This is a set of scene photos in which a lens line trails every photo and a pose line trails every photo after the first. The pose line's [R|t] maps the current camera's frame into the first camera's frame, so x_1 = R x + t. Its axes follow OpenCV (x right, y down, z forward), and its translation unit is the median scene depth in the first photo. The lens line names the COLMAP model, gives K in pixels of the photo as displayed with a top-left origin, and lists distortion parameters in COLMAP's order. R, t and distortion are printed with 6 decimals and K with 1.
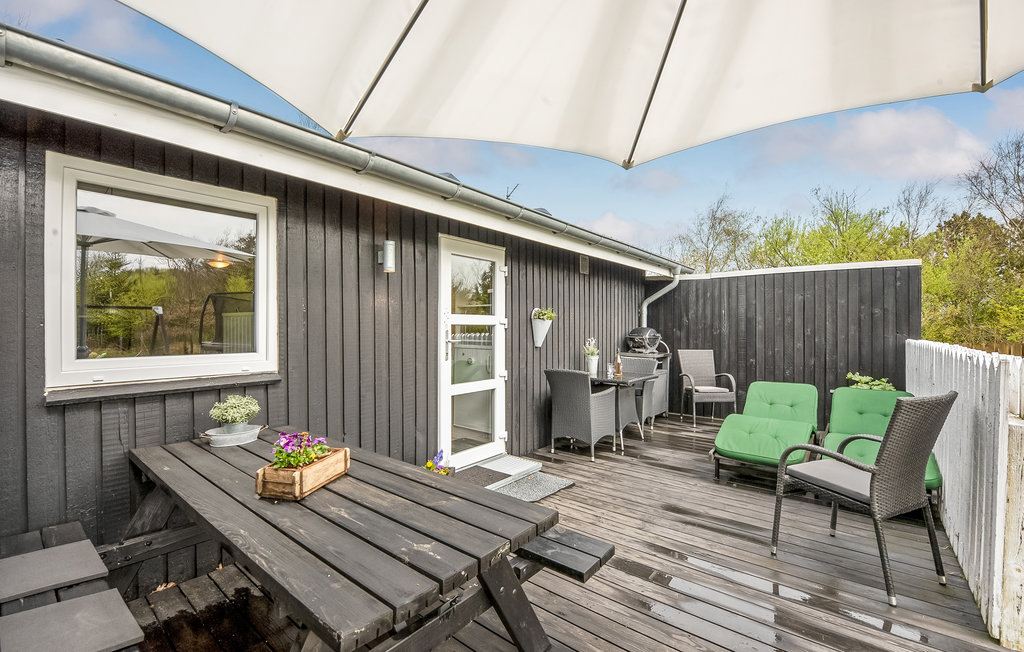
lens RADIAL K [[436.7, 0, 508.0], [0, 436.7, 327.7], [0, 0, 1]] dist [0.000527, 0.000051]
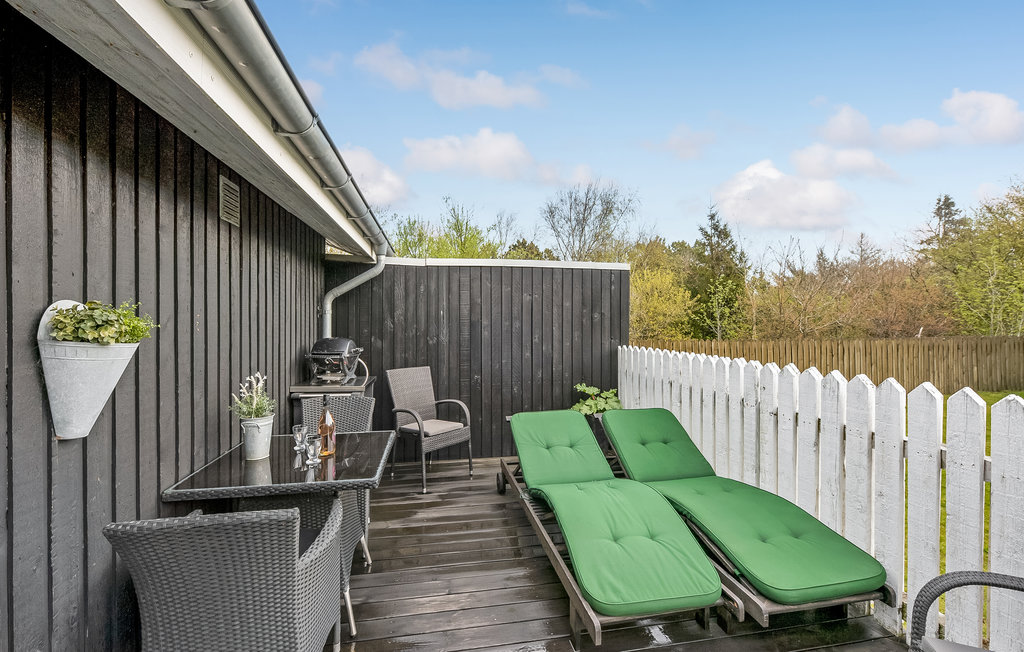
lens RADIAL K [[416.8, 0, 507.1], [0, 416.8, 320.0], [0, 0, 1]] dist [-0.003436, -0.001353]
pose [[0.652433, -0.002106, 0.757843, 0.040489], [0.004596, 0.999989, -0.001177, -0.025498], [-0.757832, 0.004251, 0.652436, 0.503960]]
